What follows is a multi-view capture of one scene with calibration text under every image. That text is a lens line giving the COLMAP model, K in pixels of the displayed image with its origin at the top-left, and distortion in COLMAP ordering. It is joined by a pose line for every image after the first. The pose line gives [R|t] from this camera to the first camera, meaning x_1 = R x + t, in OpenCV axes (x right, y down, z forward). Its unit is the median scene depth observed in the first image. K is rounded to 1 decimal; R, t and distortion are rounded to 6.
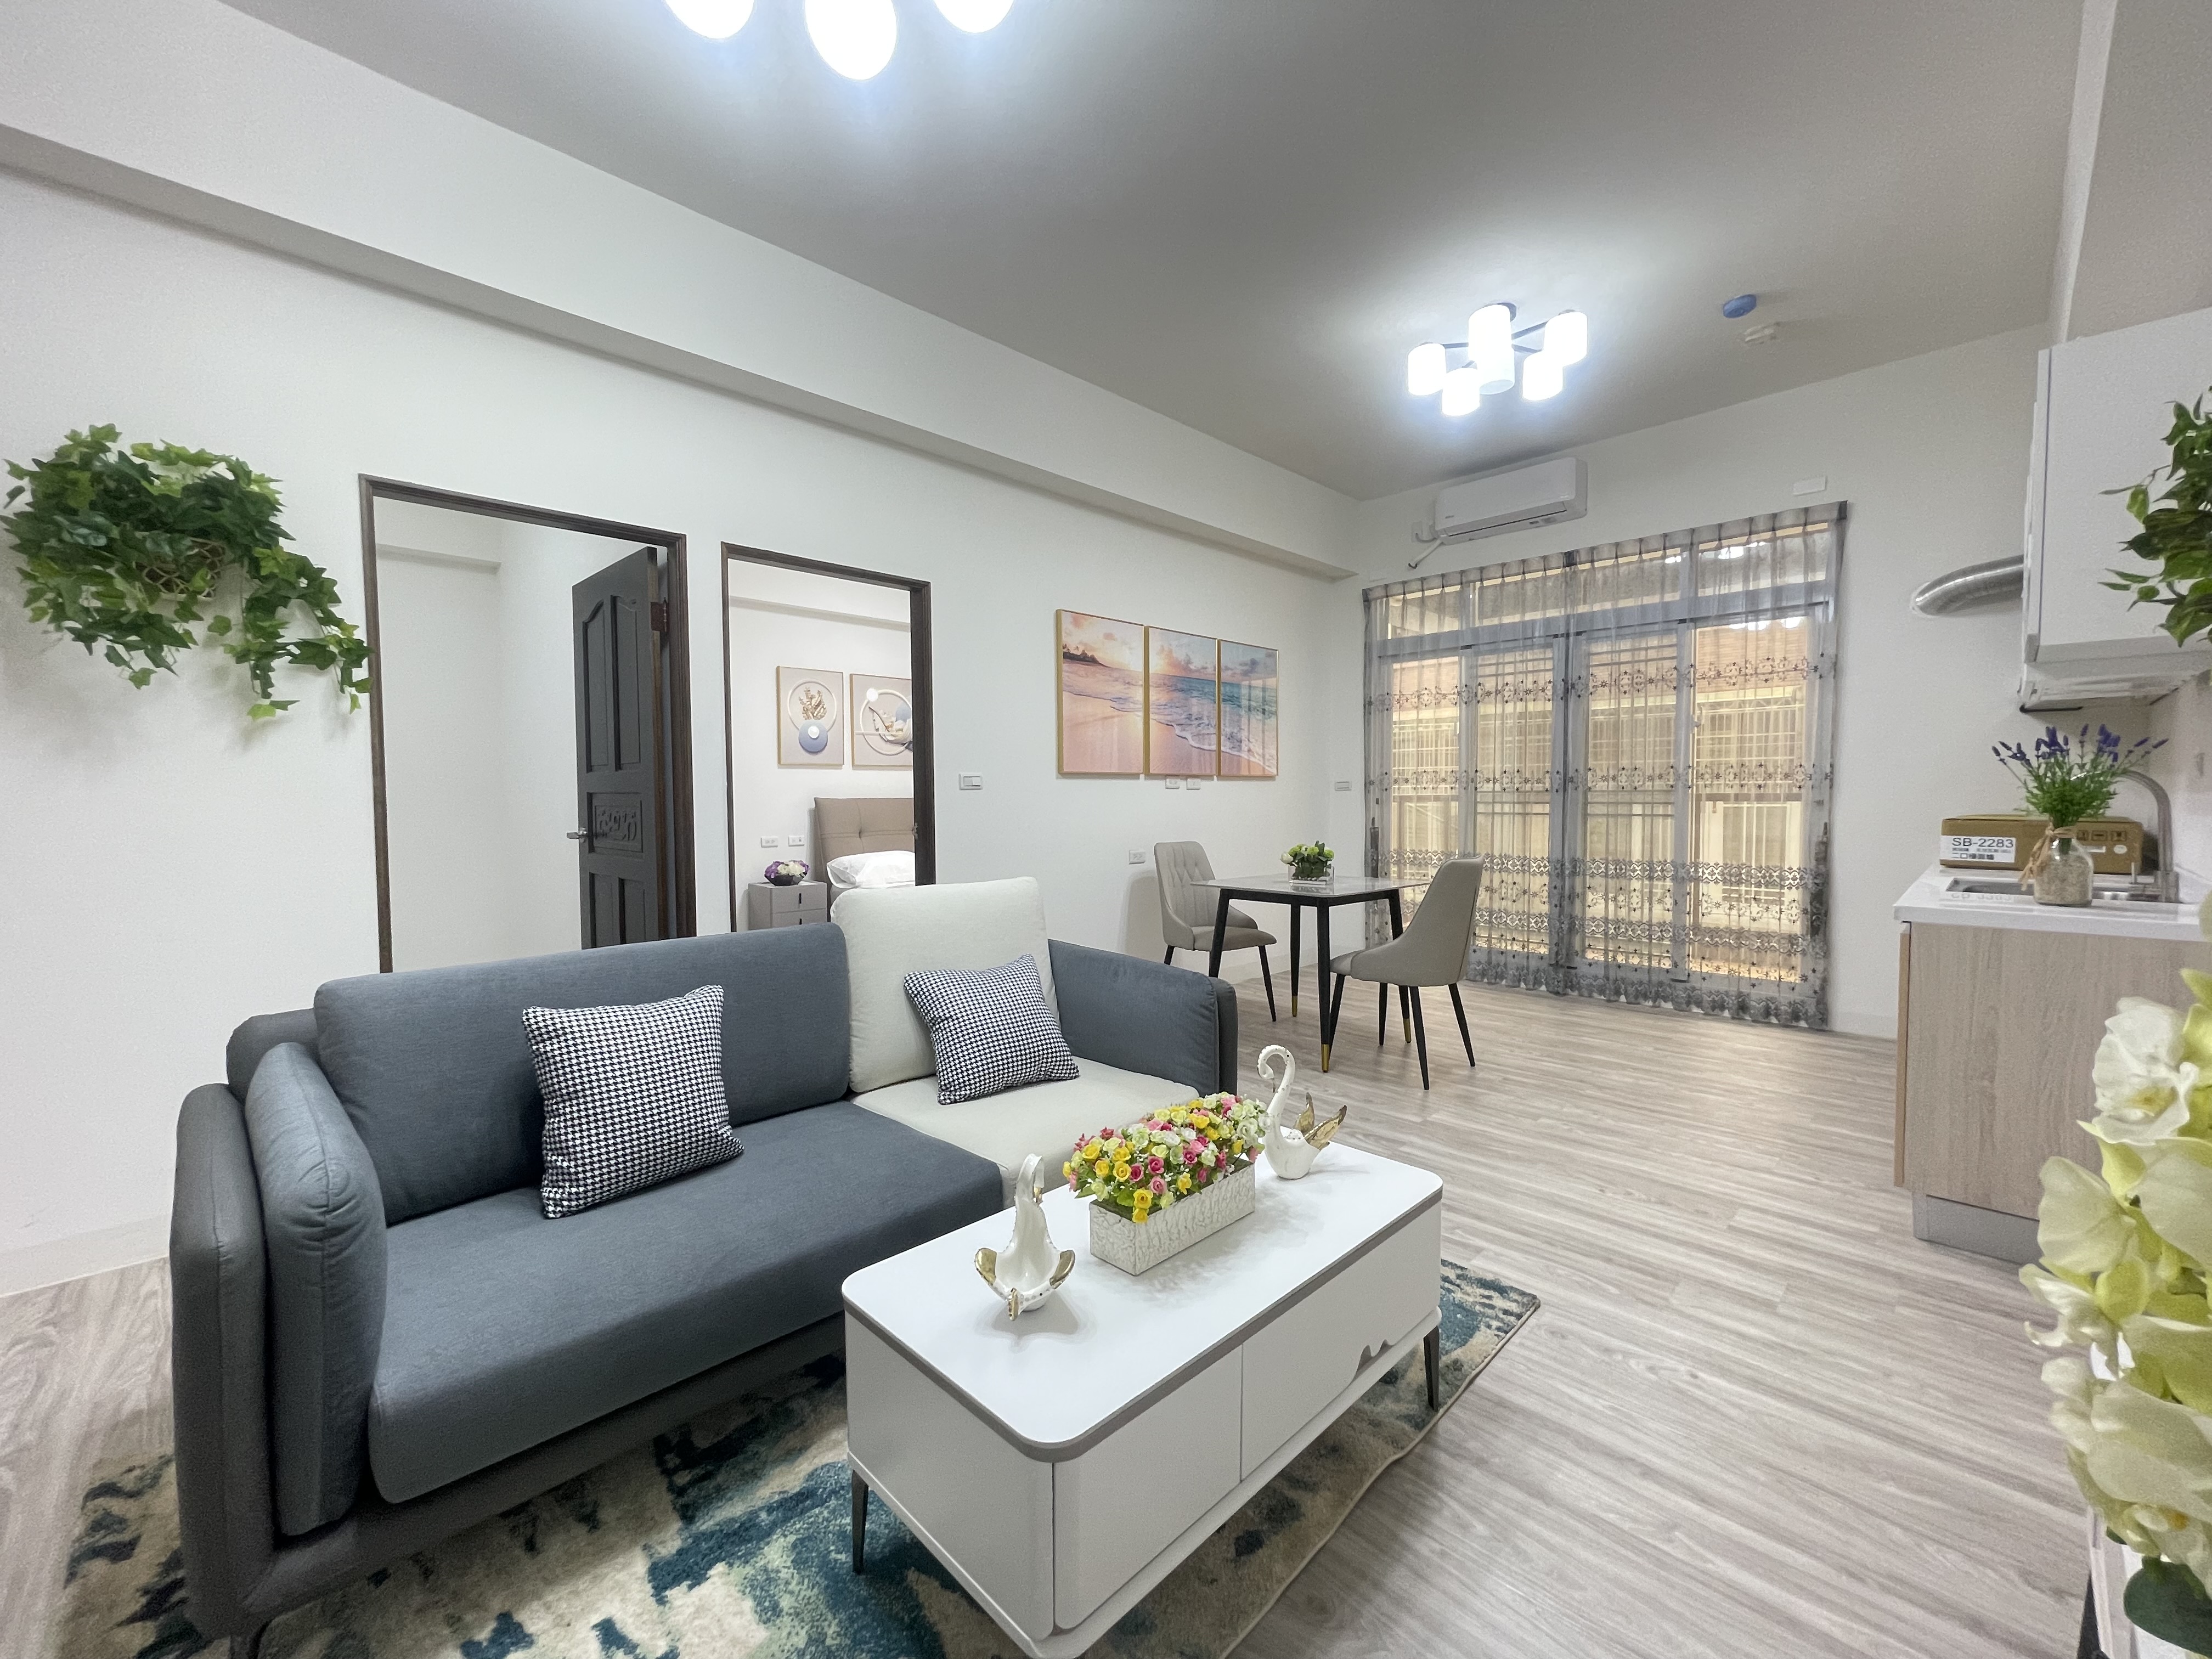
lens RADIAL K [[898.5, 0, 1088.7], [0, 898.5, 830.2], [0, 0, 1]] dist [-0.002270, 0.001453]
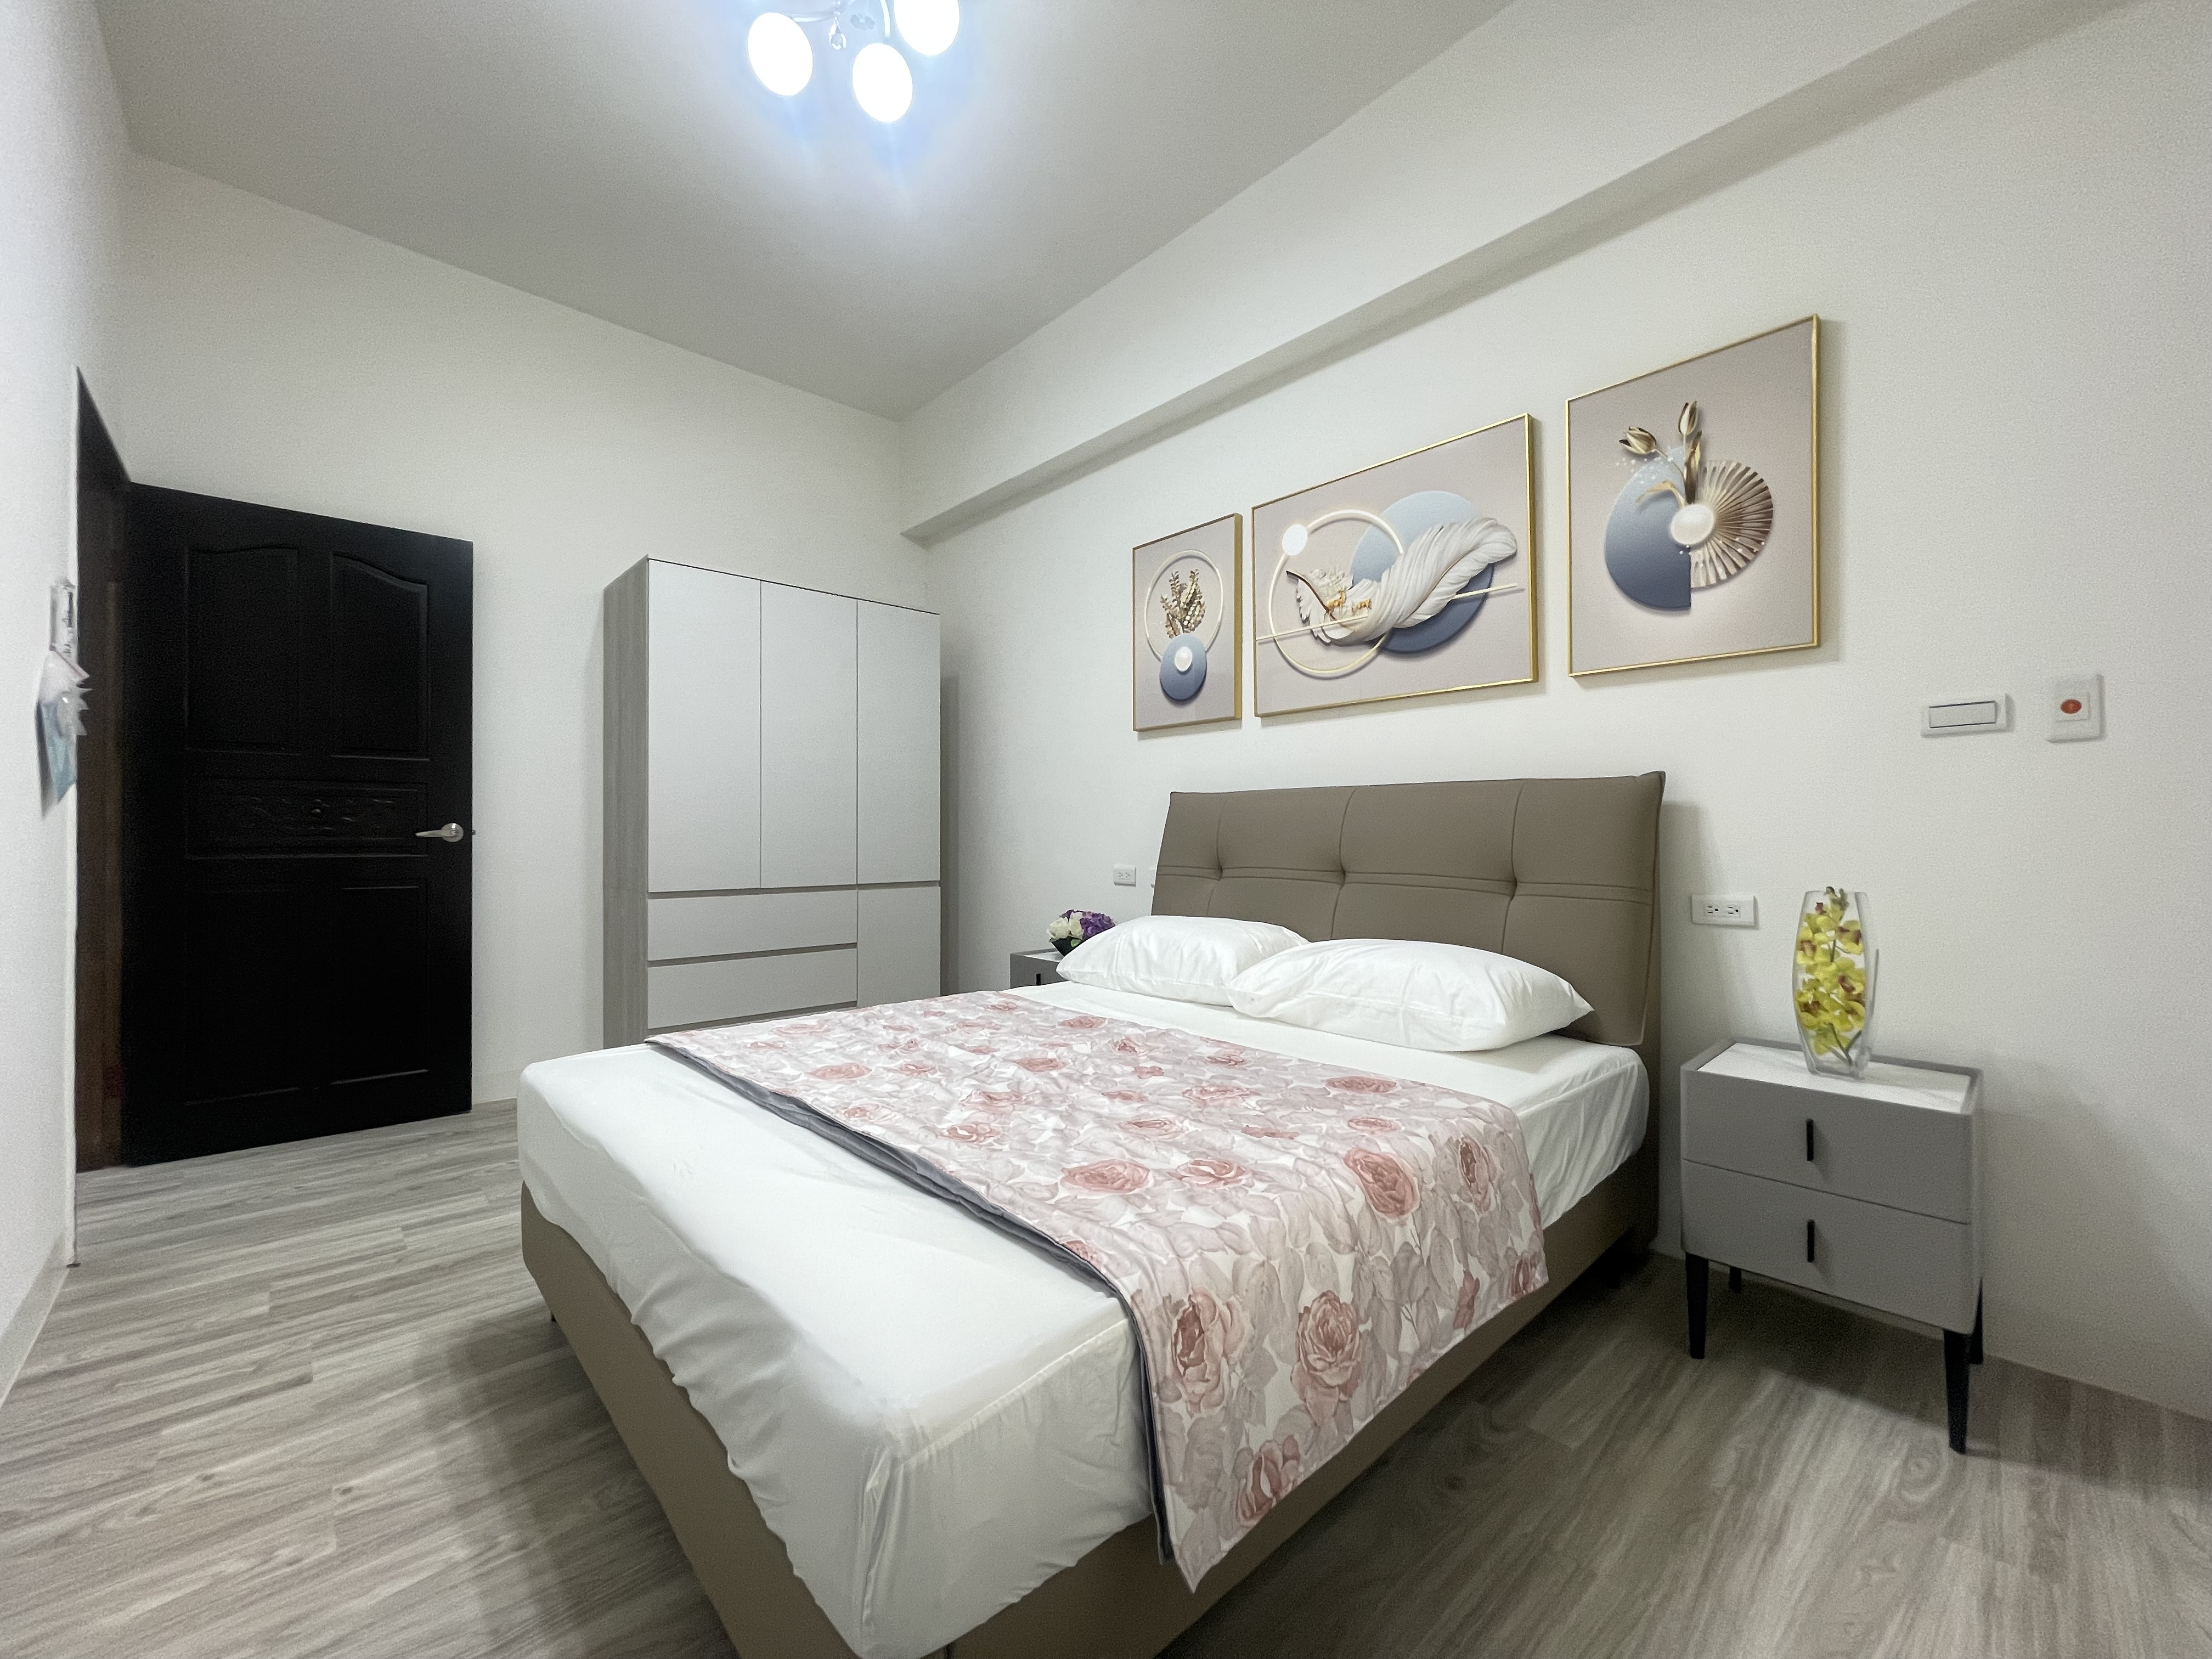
lens RADIAL K [[898.5, 0, 1100.4], [0, 898.5, 826.7], [0, 0, 1]] dist [-0.002270, 0.001453]
pose [[-0.018735, -0.000390, -0.999824, 0.289453], [-0.037436, 0.999299, 0.000311, -0.021577], [0.999123, 0.037435, -0.018736, 1.460913]]
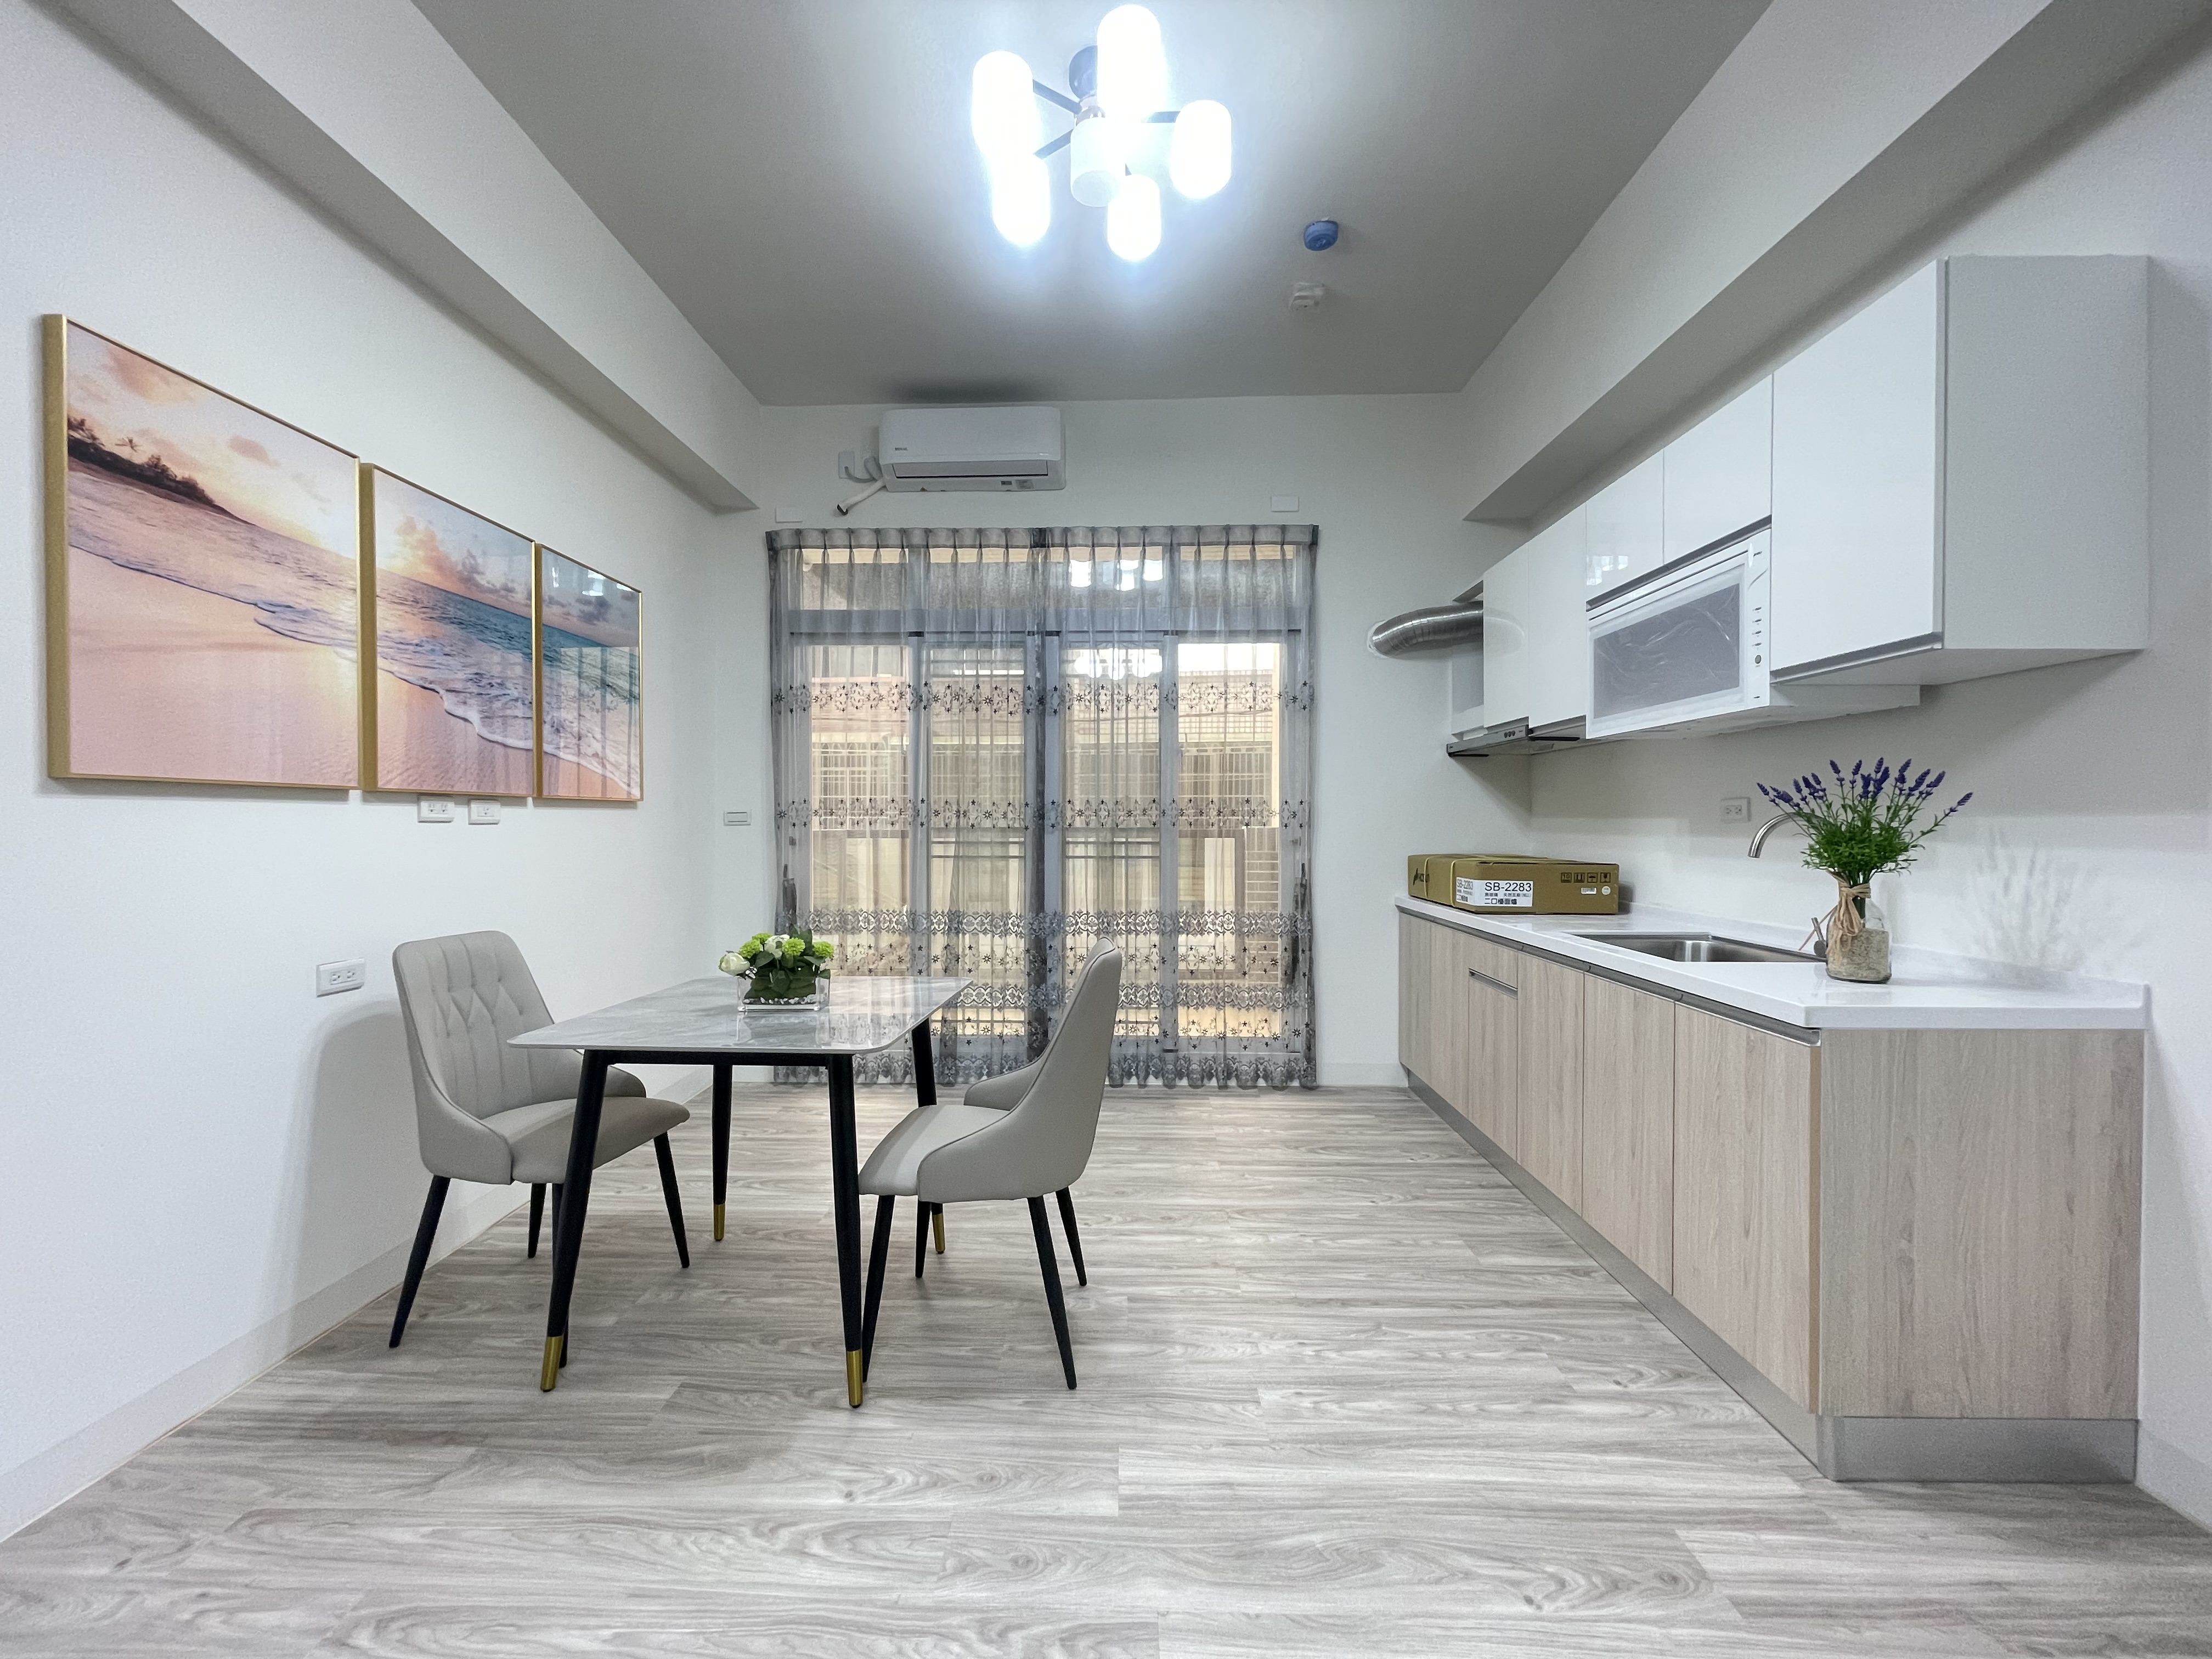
lens RADIAL K [[898.5, 0, 1104.6], [0, 898.5, 829.4], [0, 0, 1]] dist [-0.002270, 0.001453]
pose [[0.713739, 0.000707, 0.700412, 0.014664], [0.023931, 0.999391, -0.025395, -0.024788], [-0.700003, 0.034887, 0.713287, 0.459772]]
